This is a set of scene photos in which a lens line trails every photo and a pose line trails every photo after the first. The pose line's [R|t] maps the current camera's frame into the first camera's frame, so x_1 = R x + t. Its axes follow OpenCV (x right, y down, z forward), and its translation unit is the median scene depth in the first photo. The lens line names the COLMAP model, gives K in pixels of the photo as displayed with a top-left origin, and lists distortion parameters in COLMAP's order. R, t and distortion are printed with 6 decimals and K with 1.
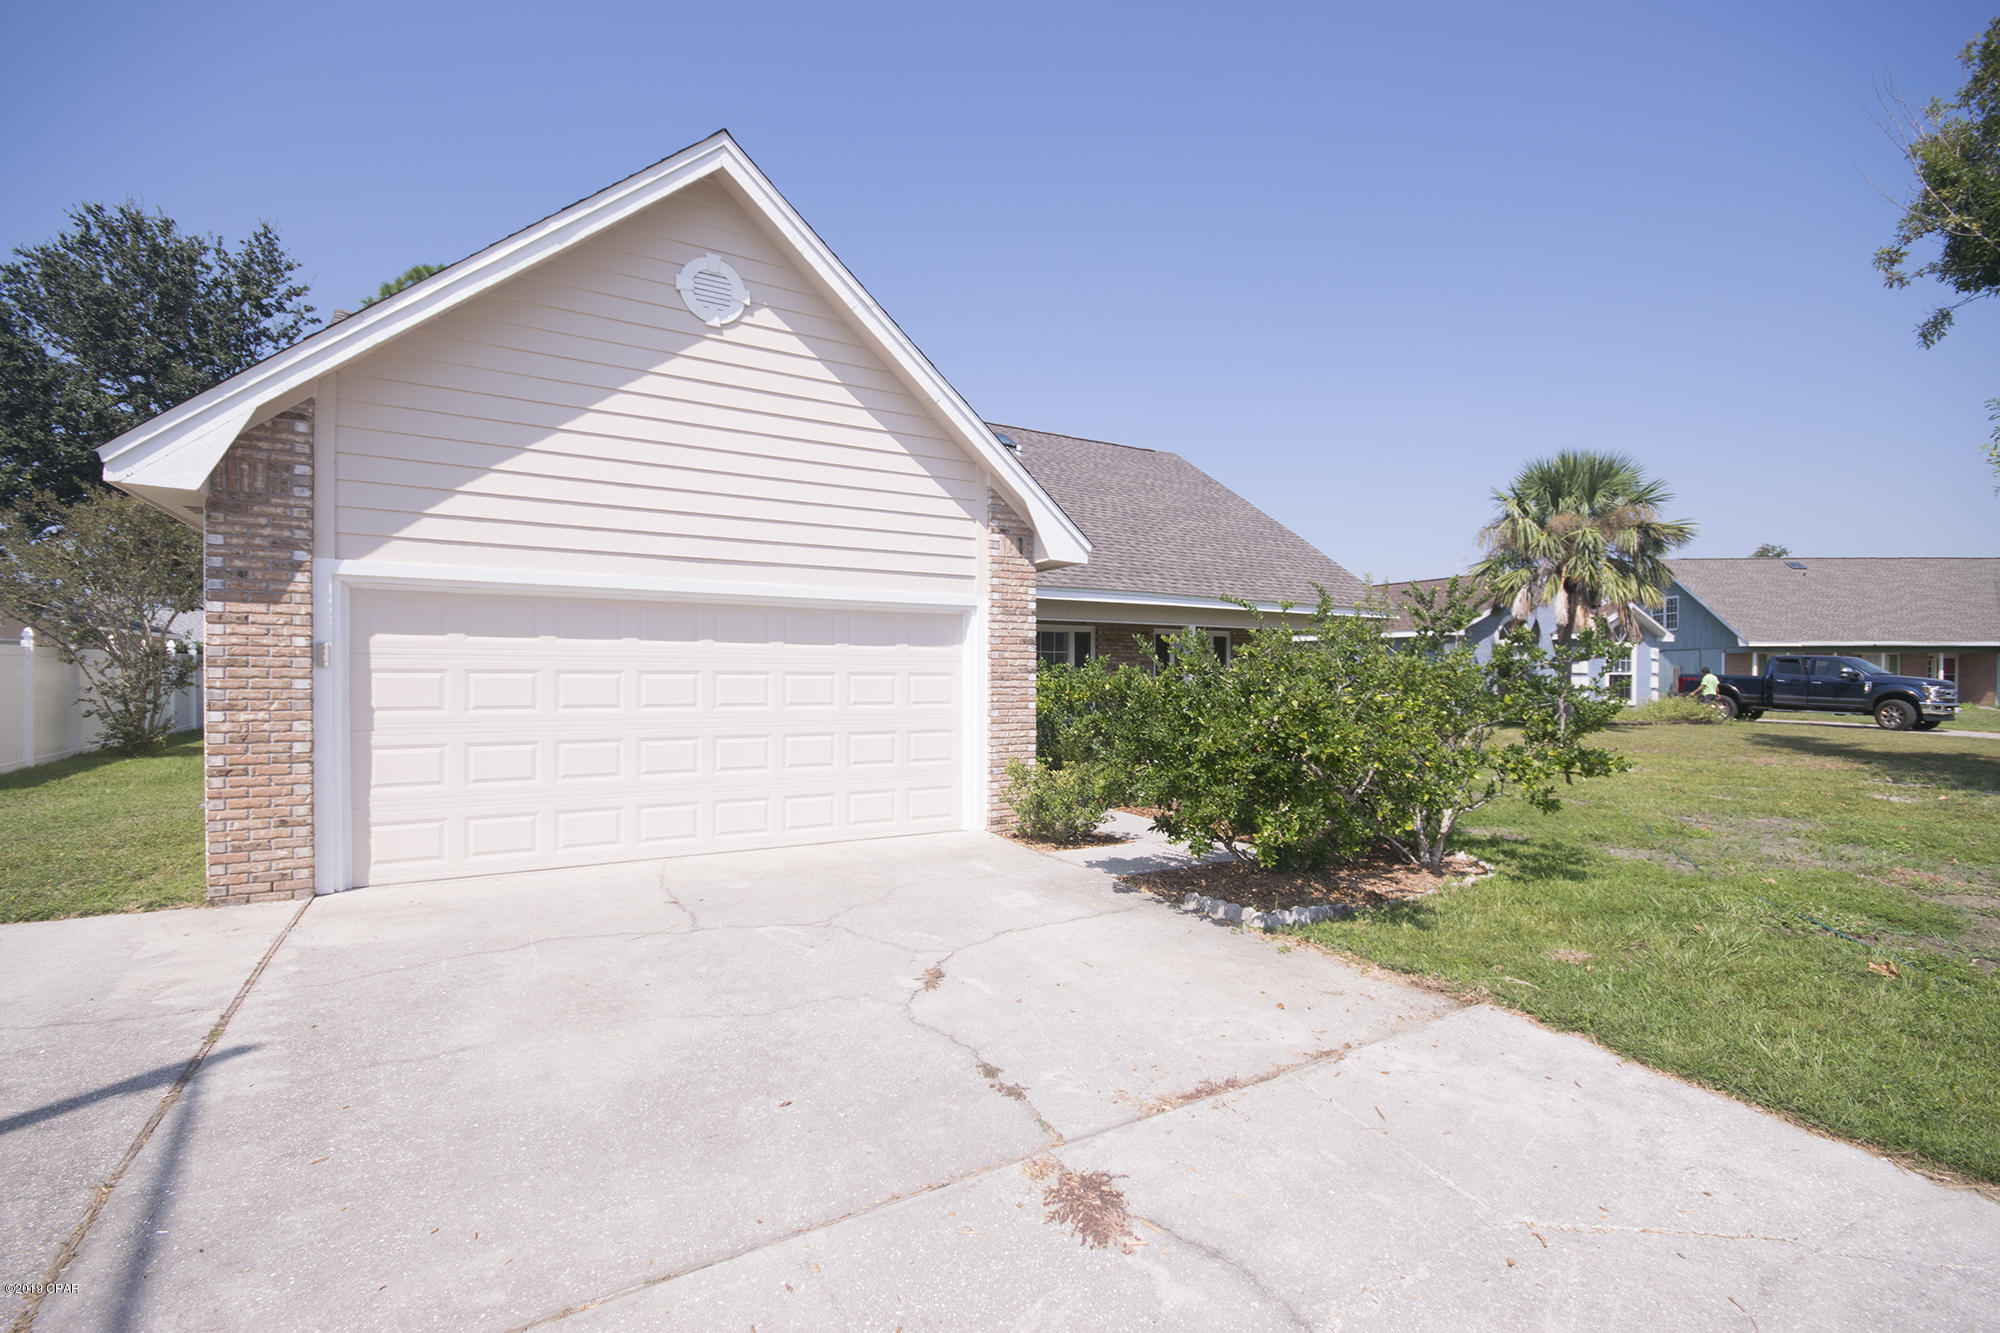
lens RADIAL K [[881.3, 0, 997.0], [0, 881.3, 668.5], [0, 0, 1]] dist [-0.001171, 0.000185]
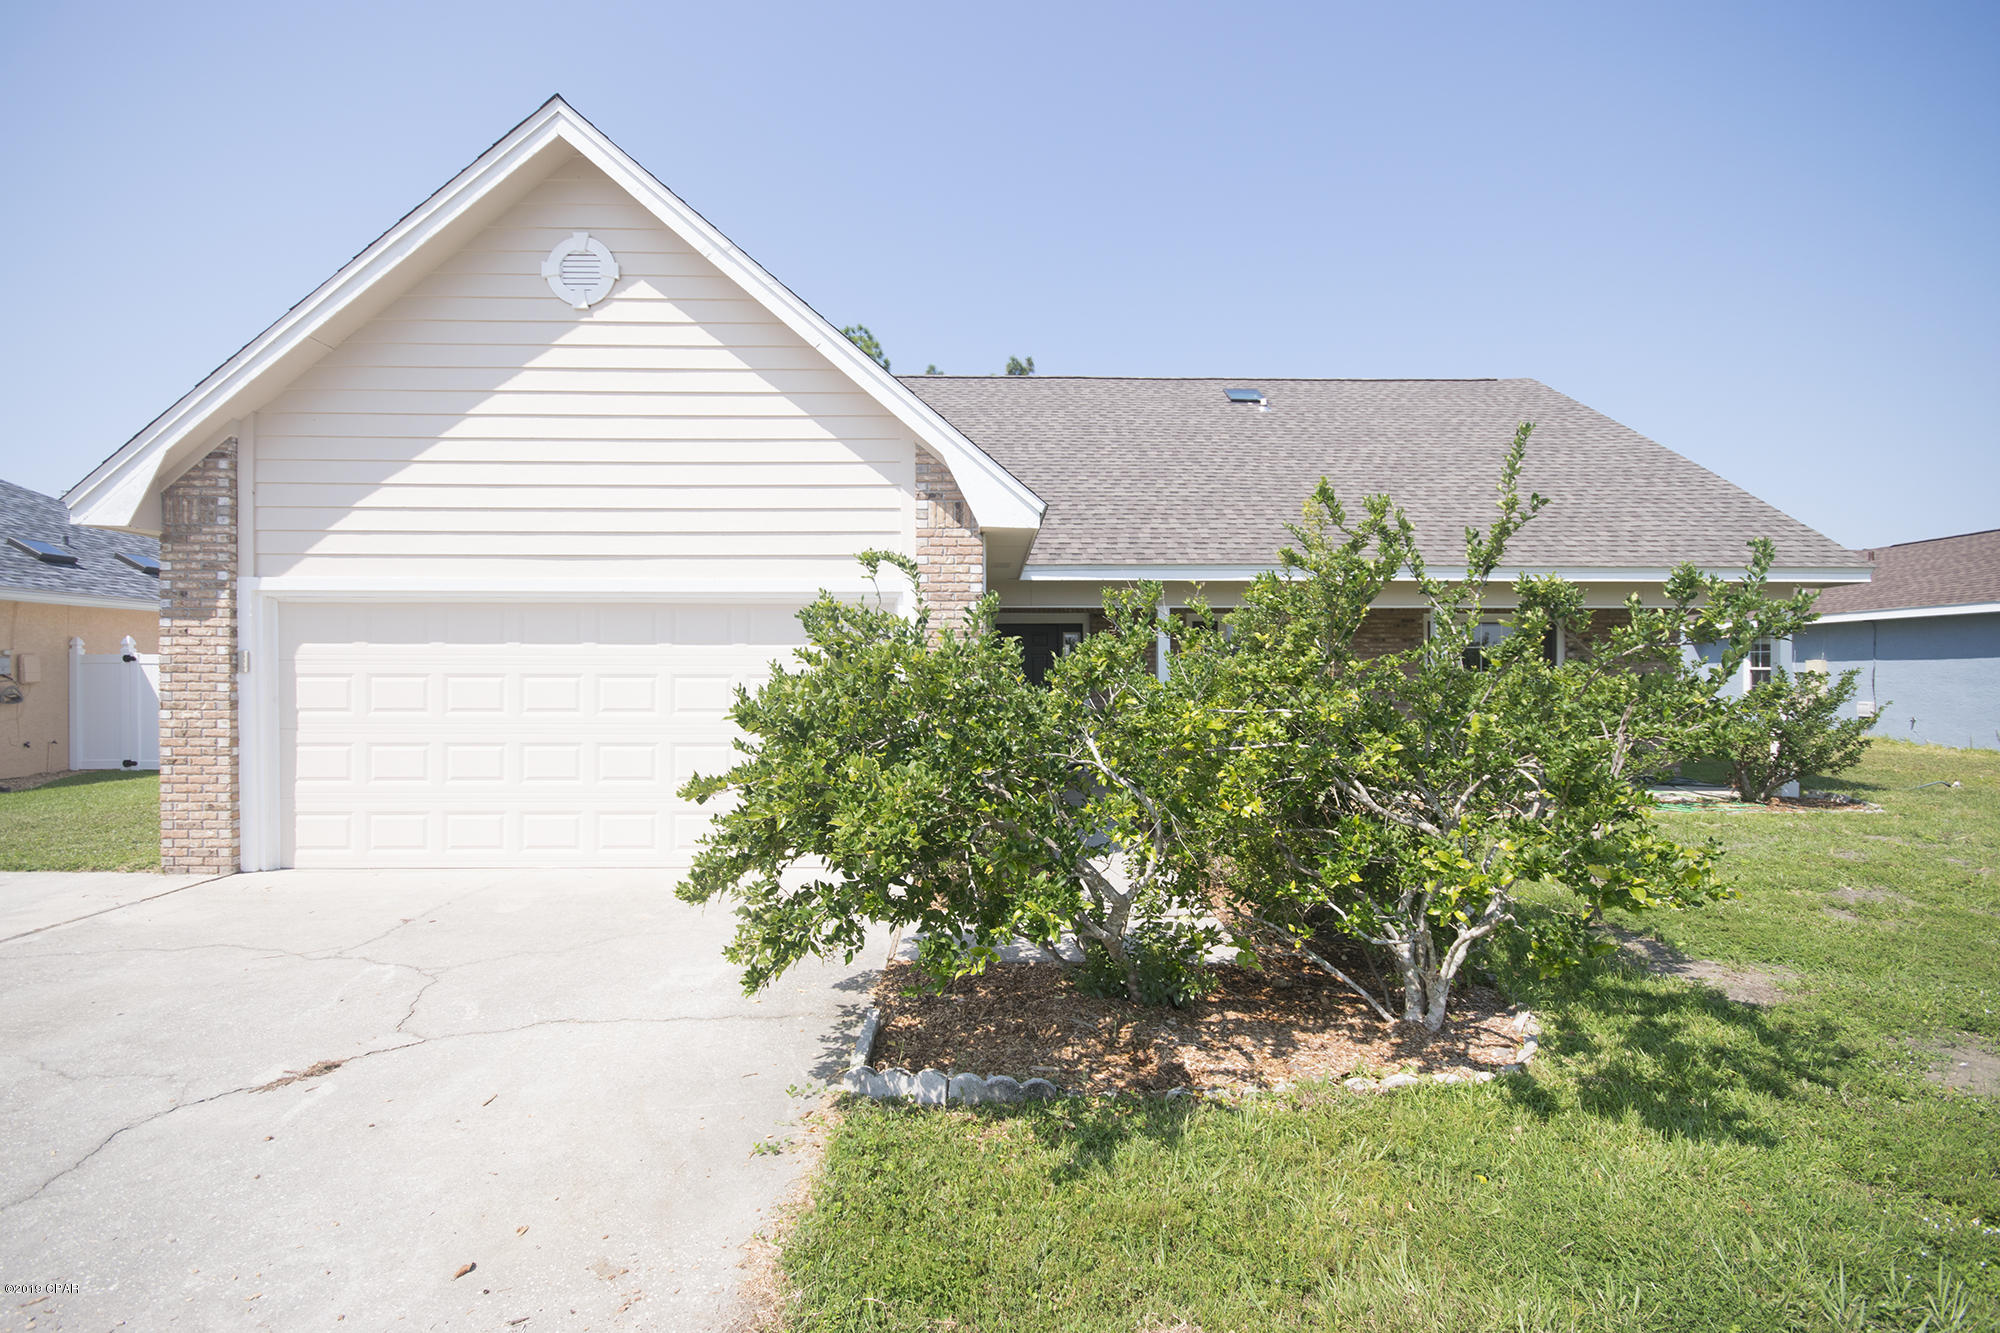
lens RADIAL K [[881.3, 0, 997.0], [0, 881.3, 668.5], [0, 0, 1]] dist [-0.001171, 0.000185]
pose [[0.869726, -0.007803, -0.493473, 0.641893], [0.005866, 0.999968, -0.005473, 0.005230], [0.493500, 0.001865, 0.869744, 0.487345]]
